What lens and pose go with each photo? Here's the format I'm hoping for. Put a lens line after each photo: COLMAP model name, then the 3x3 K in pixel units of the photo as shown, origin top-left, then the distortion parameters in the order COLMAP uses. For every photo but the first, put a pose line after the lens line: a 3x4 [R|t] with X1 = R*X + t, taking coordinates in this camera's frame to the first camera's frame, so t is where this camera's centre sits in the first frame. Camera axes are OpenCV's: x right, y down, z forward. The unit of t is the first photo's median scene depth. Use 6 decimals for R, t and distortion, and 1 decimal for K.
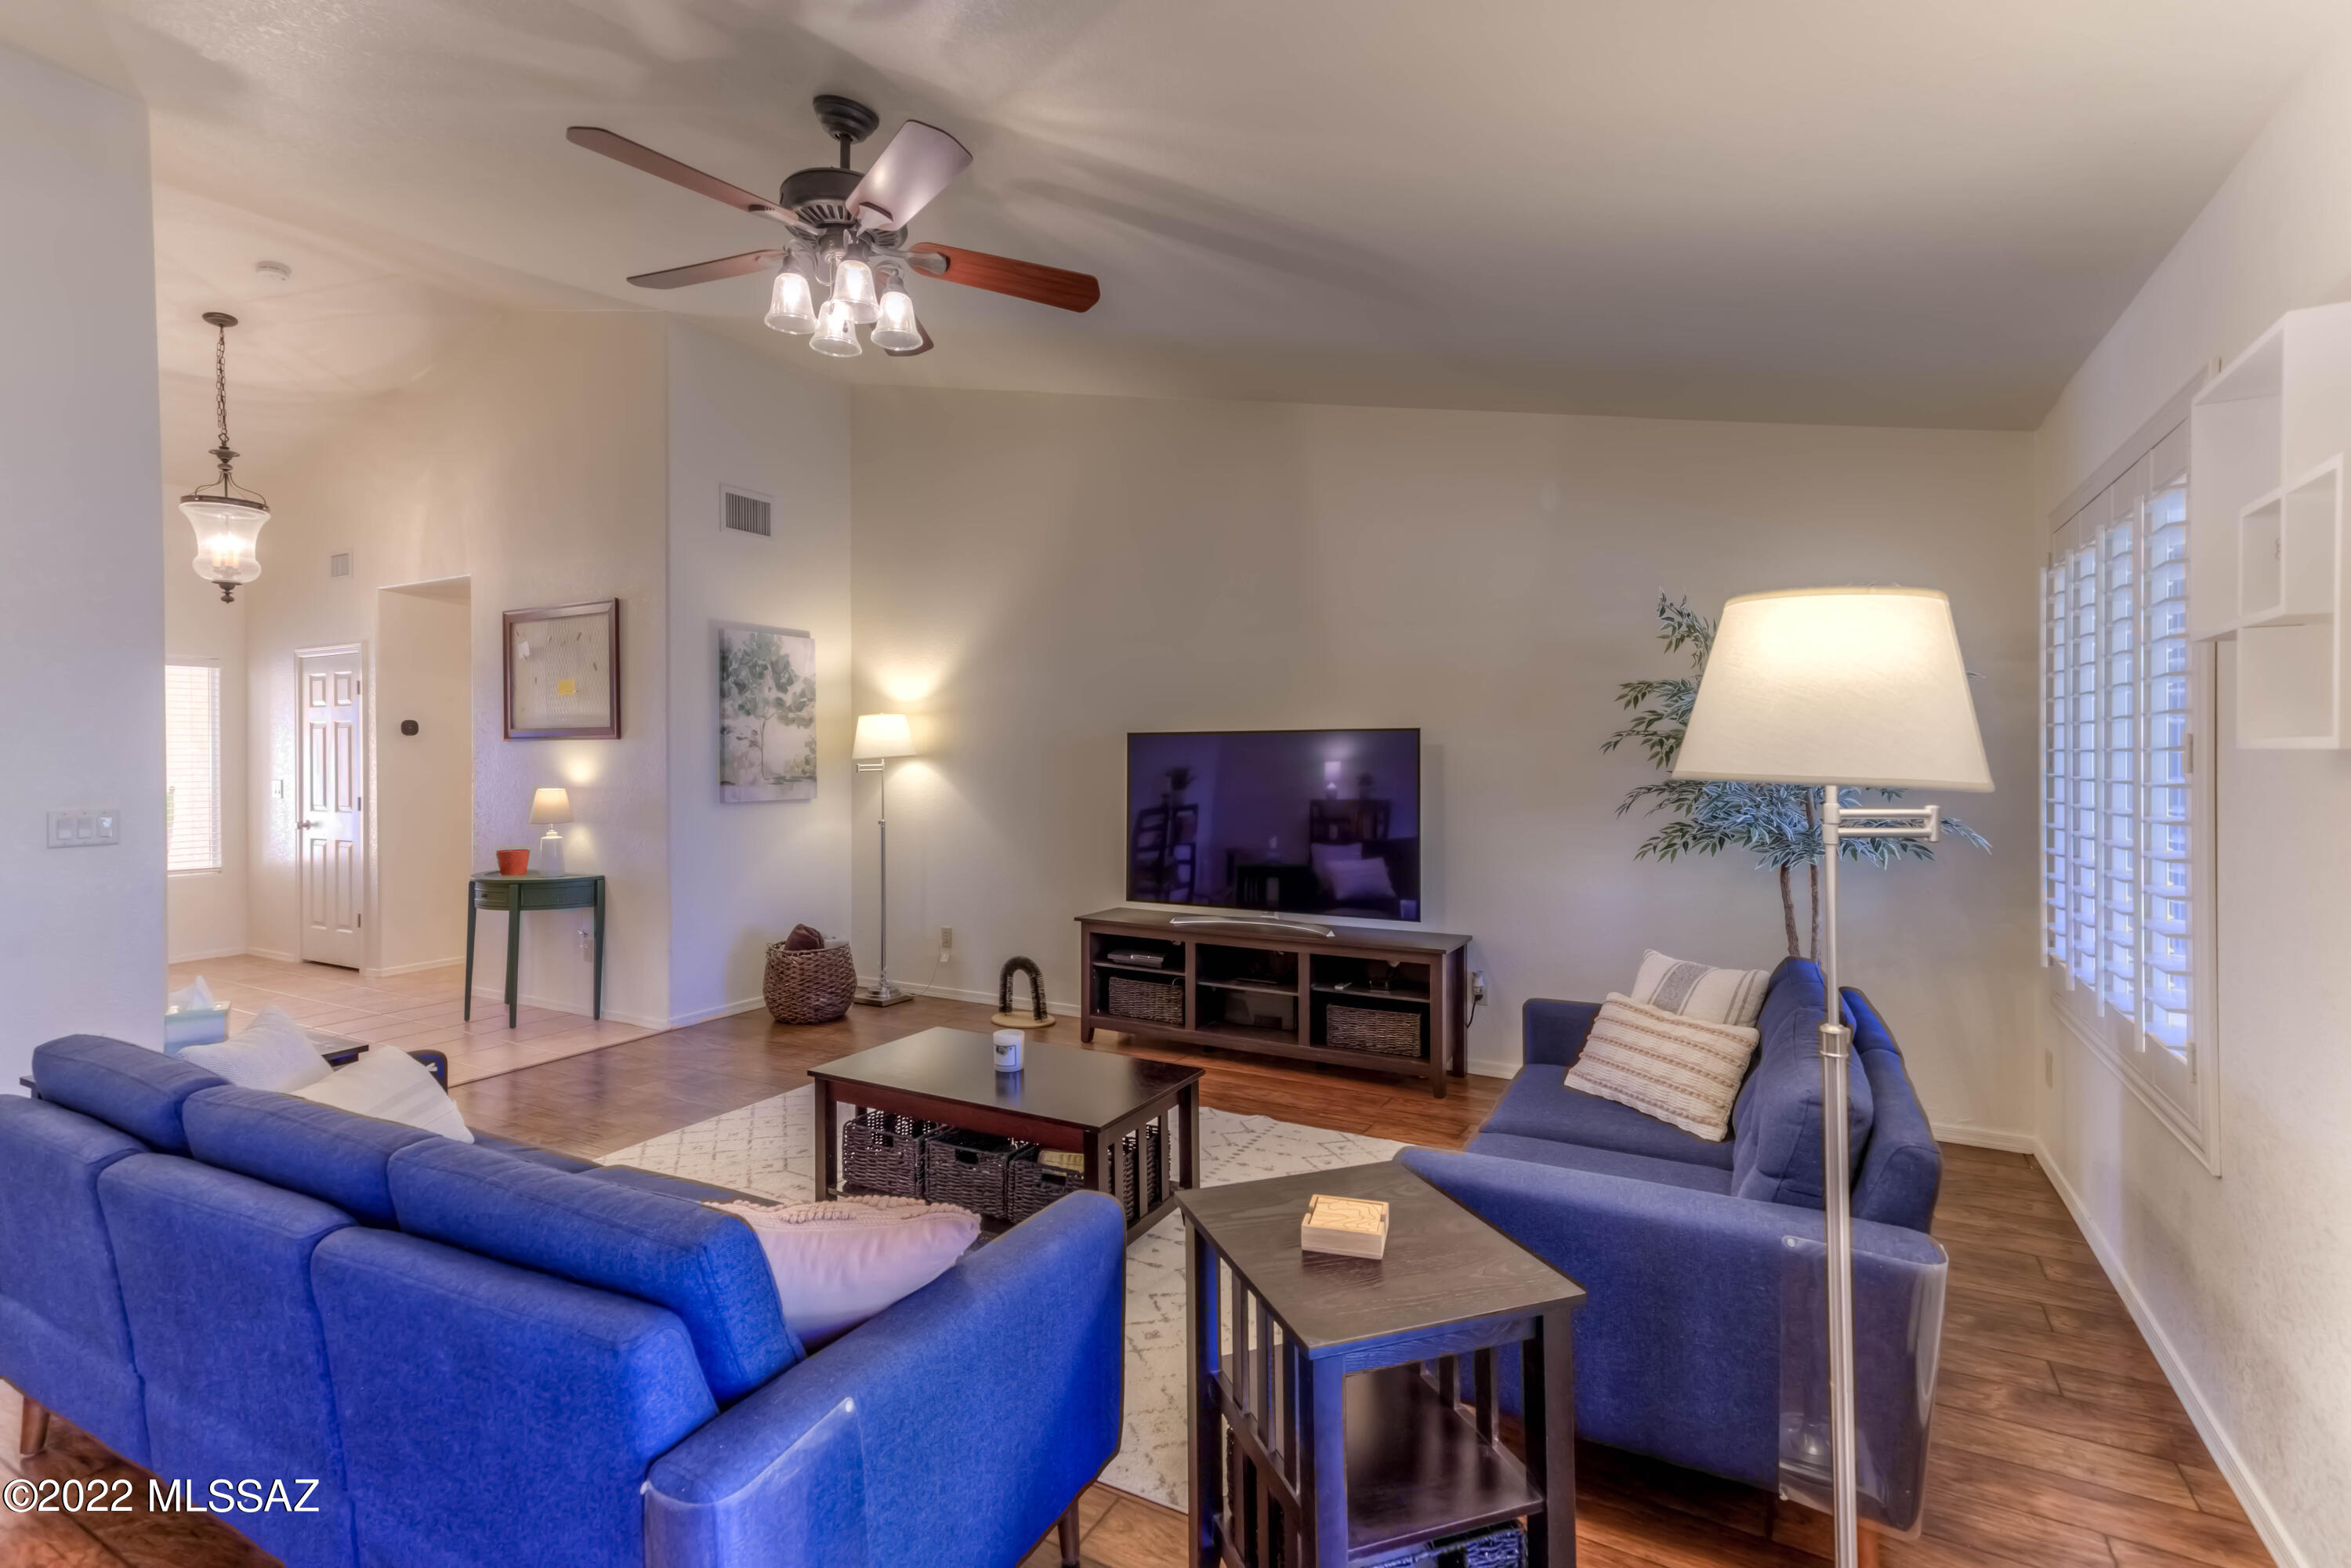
lens RADIAL K [[1077.5, 0, 1154.7], [0, 1077.5, 760.5], [0, 0, 1]] dist [0.026256, 0.000822]
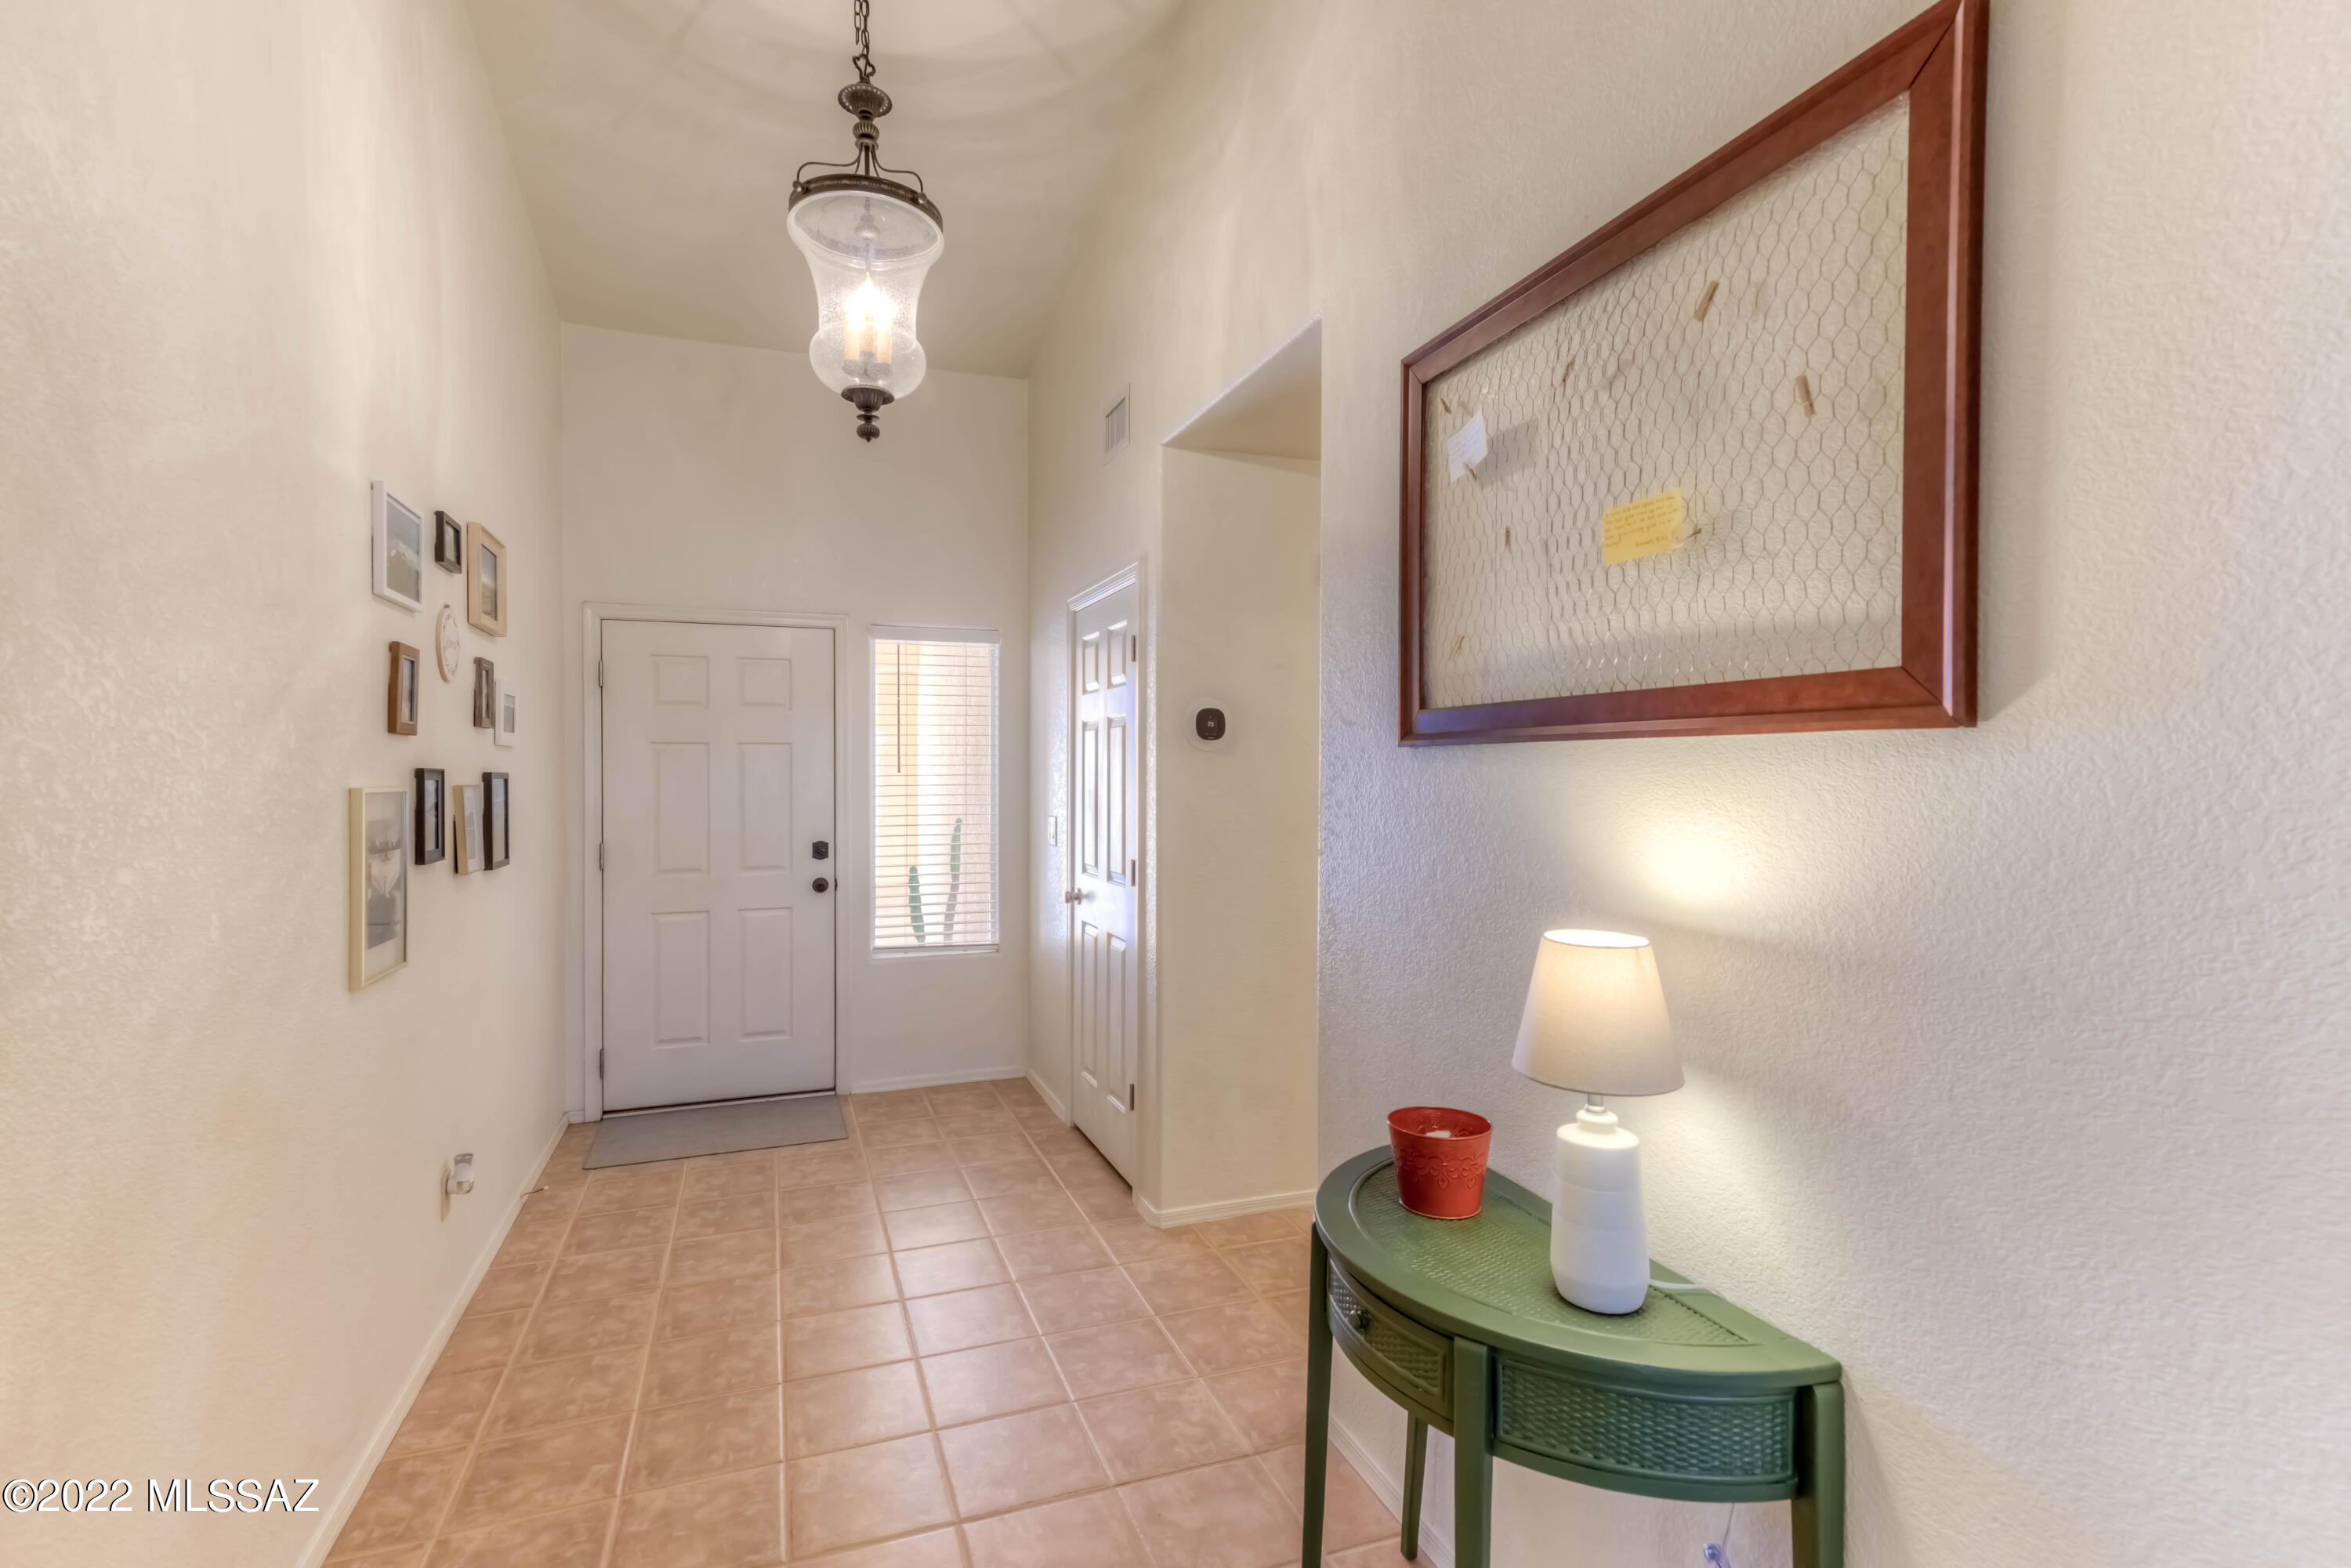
lens RADIAL K [[1077.5, 0, 1172.8], [0, 1077.5, 781.4], [0, 0, 1]] dist [0.026256, 0.000822]
pose [[0.772449, 0.012063, -0.634962, -0.451134], [-0.010618, 0.999925, 0.006079, -0.008111], [0.634988, 0.002046, 0.772519, 0.714381]]
